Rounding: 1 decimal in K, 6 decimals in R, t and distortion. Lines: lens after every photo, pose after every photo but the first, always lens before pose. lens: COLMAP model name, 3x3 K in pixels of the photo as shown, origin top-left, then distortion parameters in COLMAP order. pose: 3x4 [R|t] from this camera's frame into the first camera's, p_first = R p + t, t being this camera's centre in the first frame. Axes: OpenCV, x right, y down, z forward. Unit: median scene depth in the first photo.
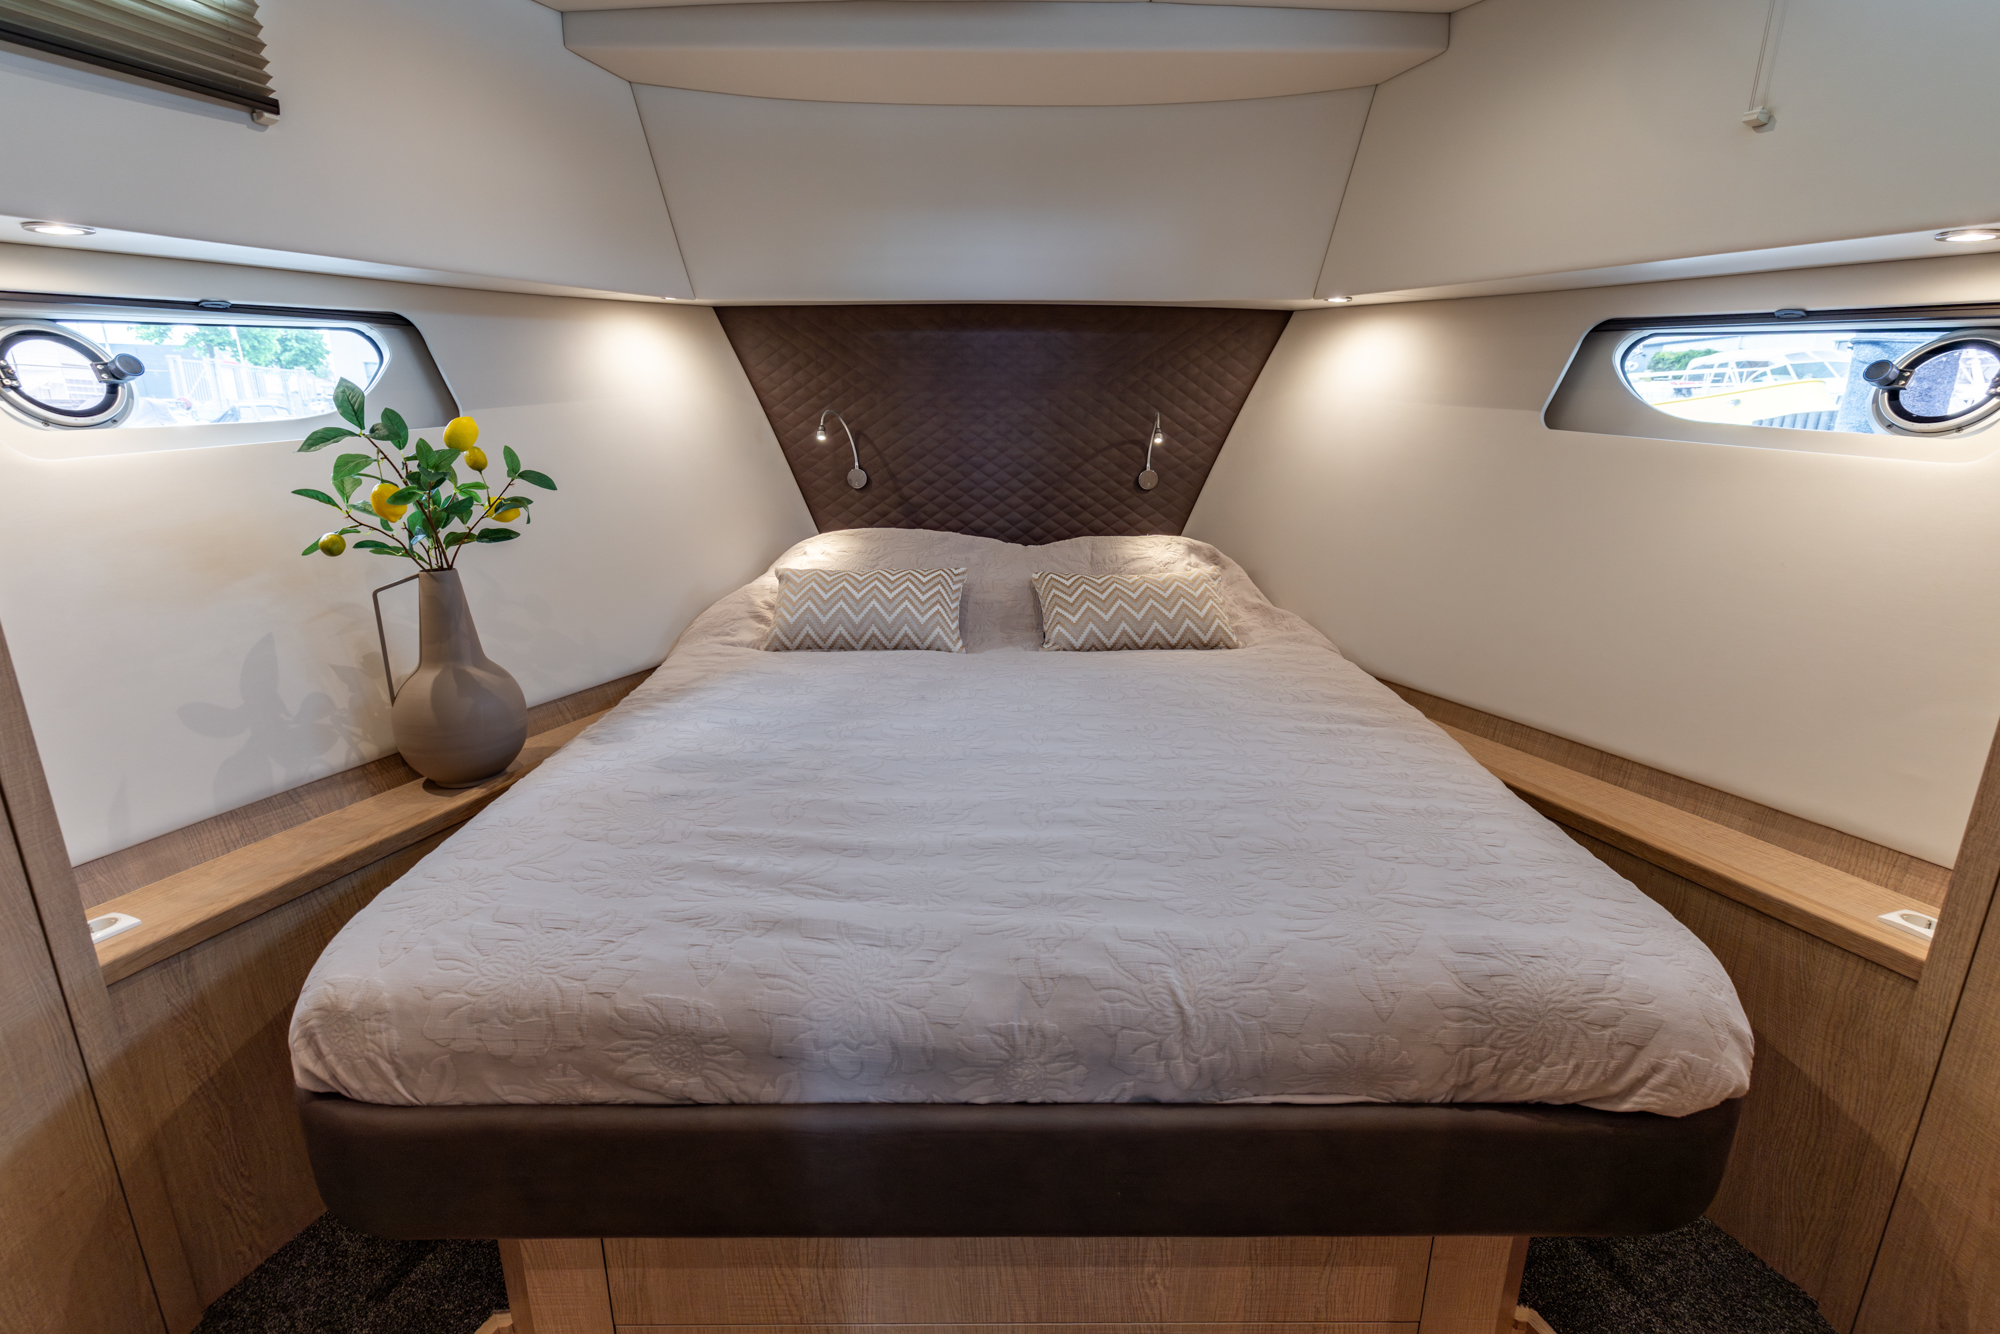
lens RADIAL K [[876.1, 0, 996.8], [0, 876.1, 658.9], [0, 0, 1]] dist [0.000990, 0.000218]
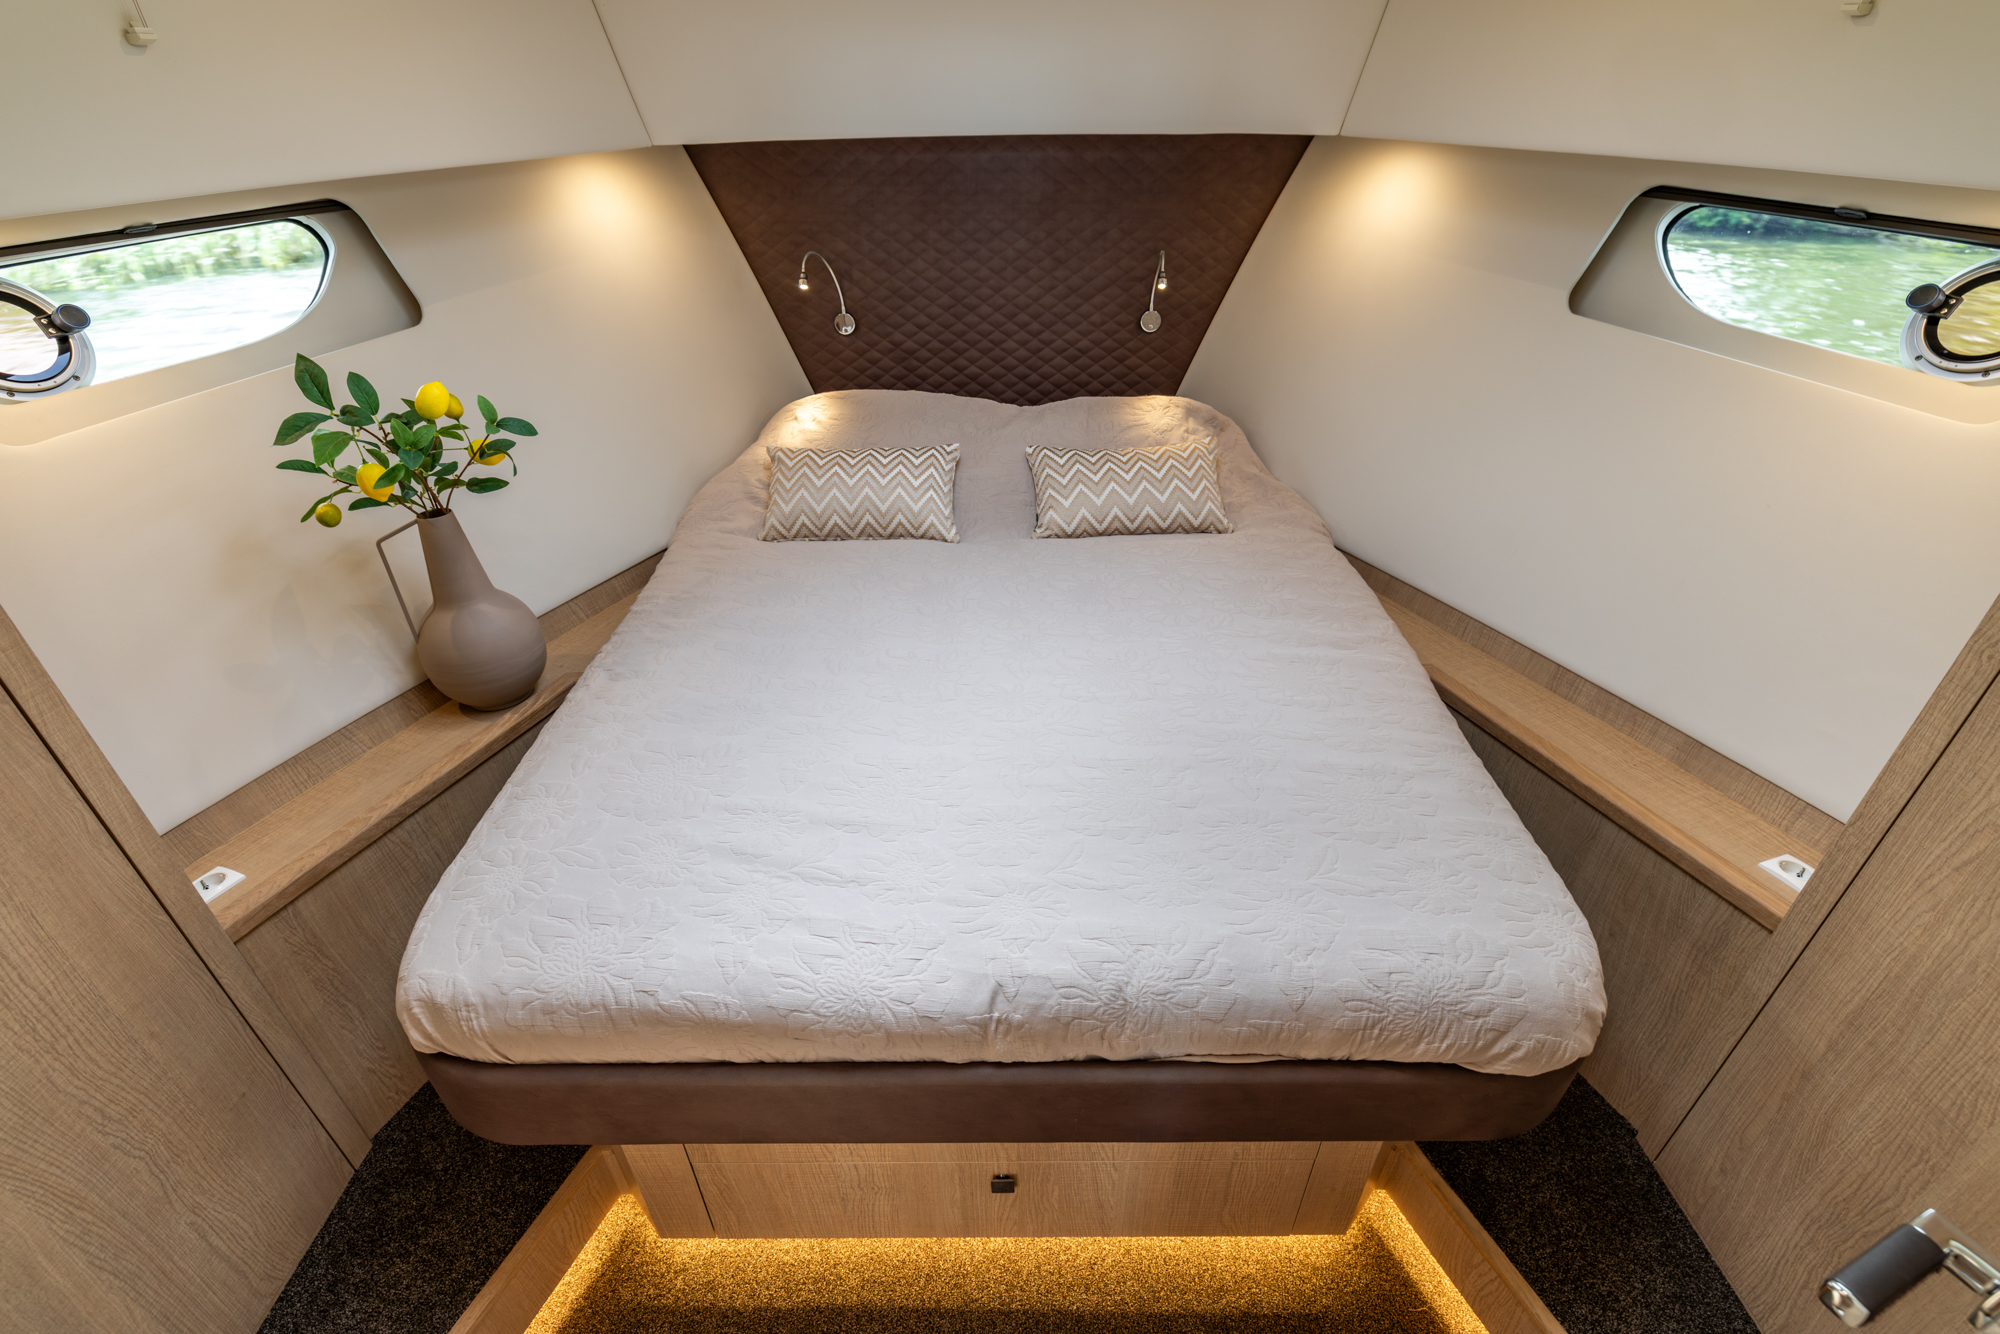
lens RADIAL K [[858.7, 0, 996.3], [0, 858.7, 666.4], [0, 0, 1]] dist [-0.000181, 0.000829]
pose [[0.999900, -0.007163, -0.012210, 0.018514], [0.010378, 0.957538, 0.288119, -0.153931], [0.009628, -0.288217, 0.957517, 0.000587]]
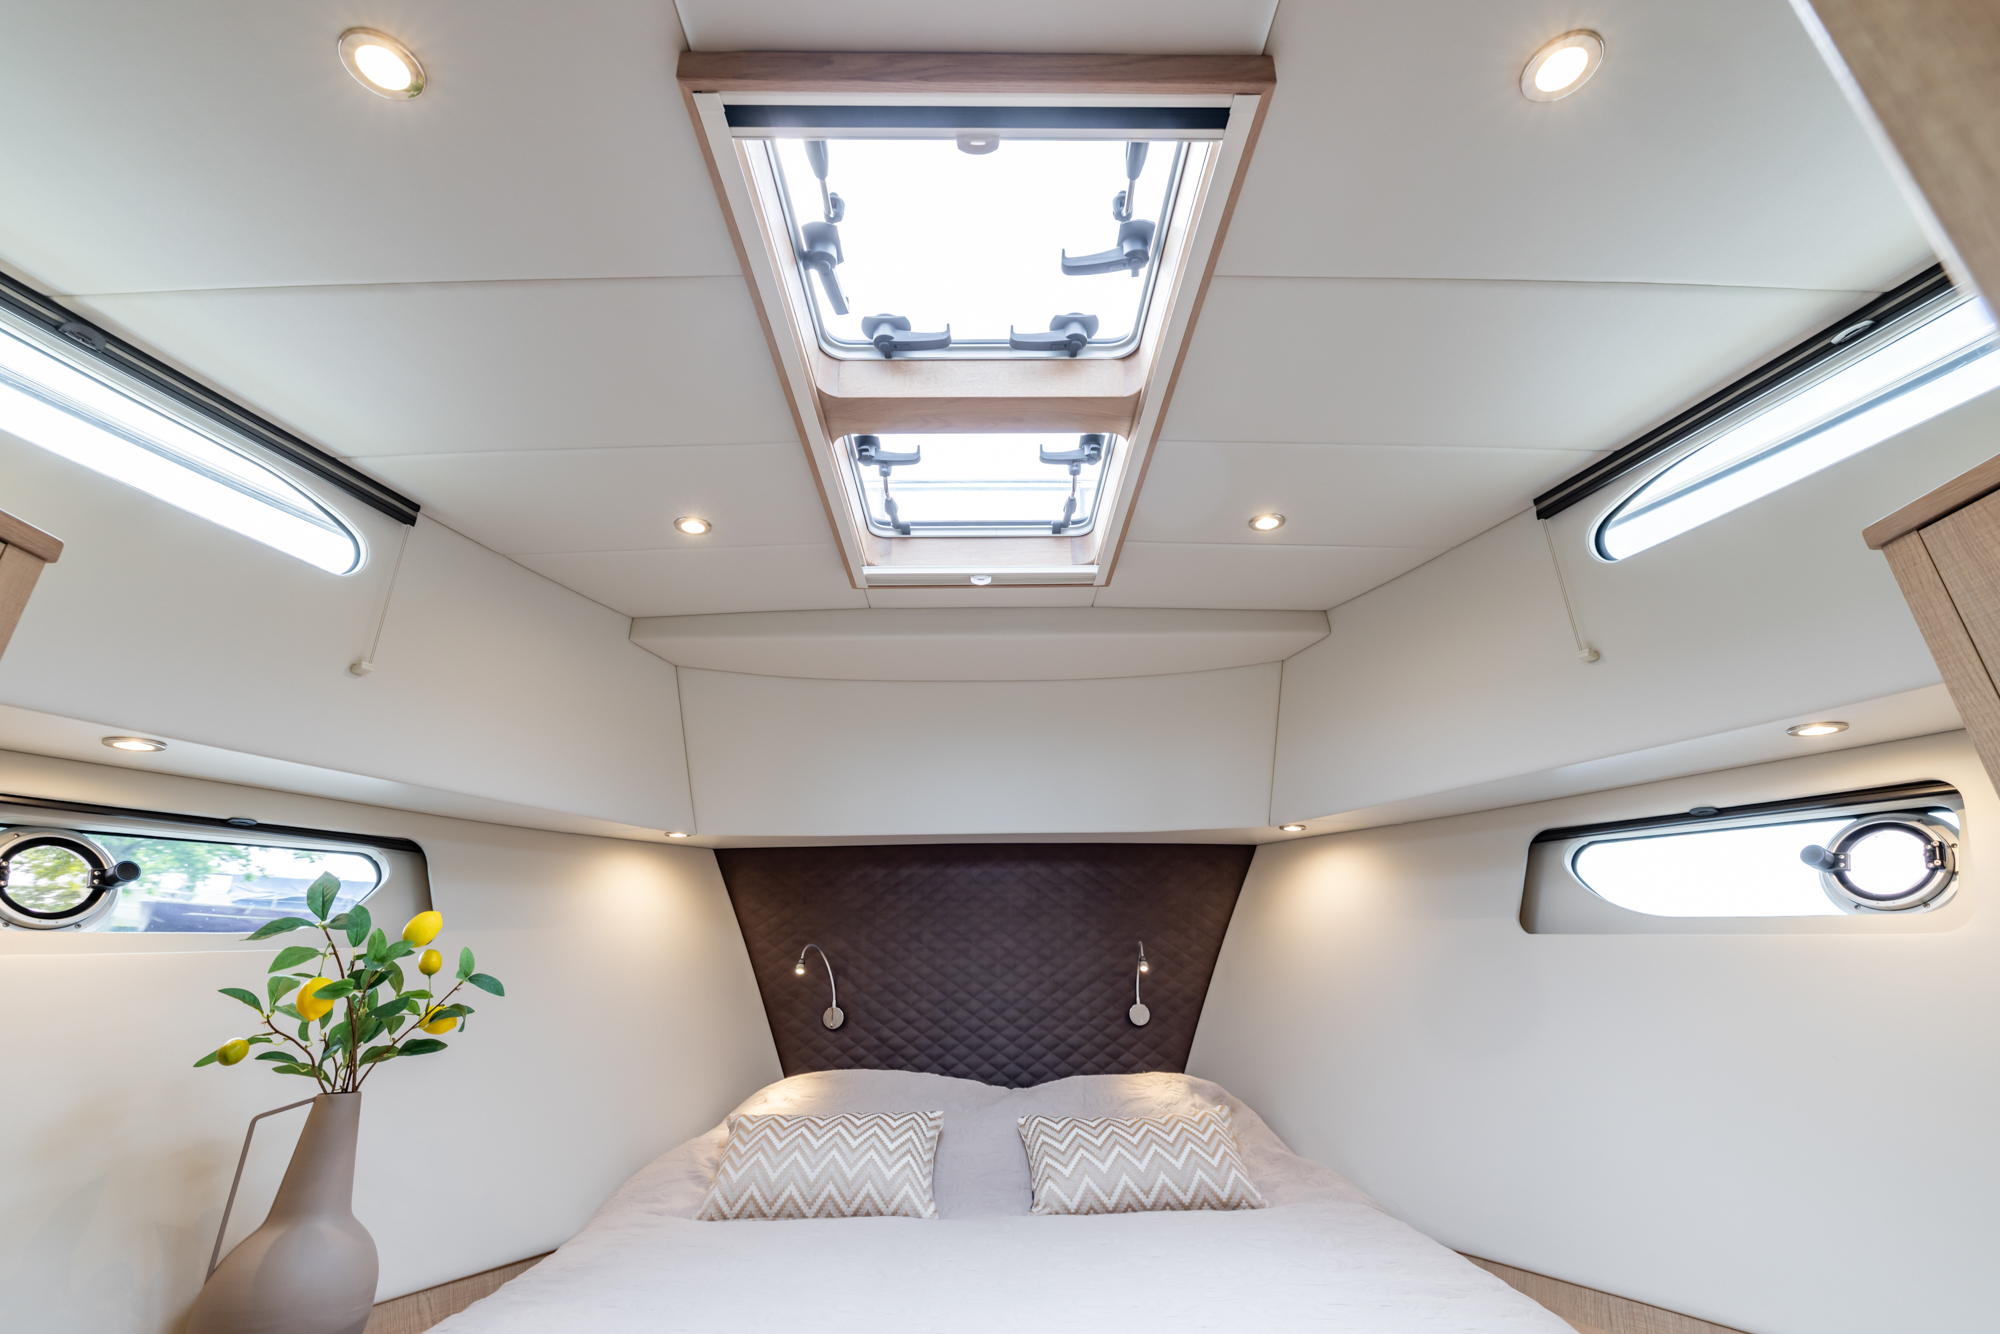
lens RADIAL K [[857.5, 0, 996.4], [0, 857.5, 657.7], [0, 0, 1]] dist [0.000279, 0.000551]
pose [[0.999898, -0.012074, 0.007609, 0.019619], [0.014223, 0.799297, -0.600768, 0.056468], [0.001171, 0.600815, 0.799387, 0.028714]]
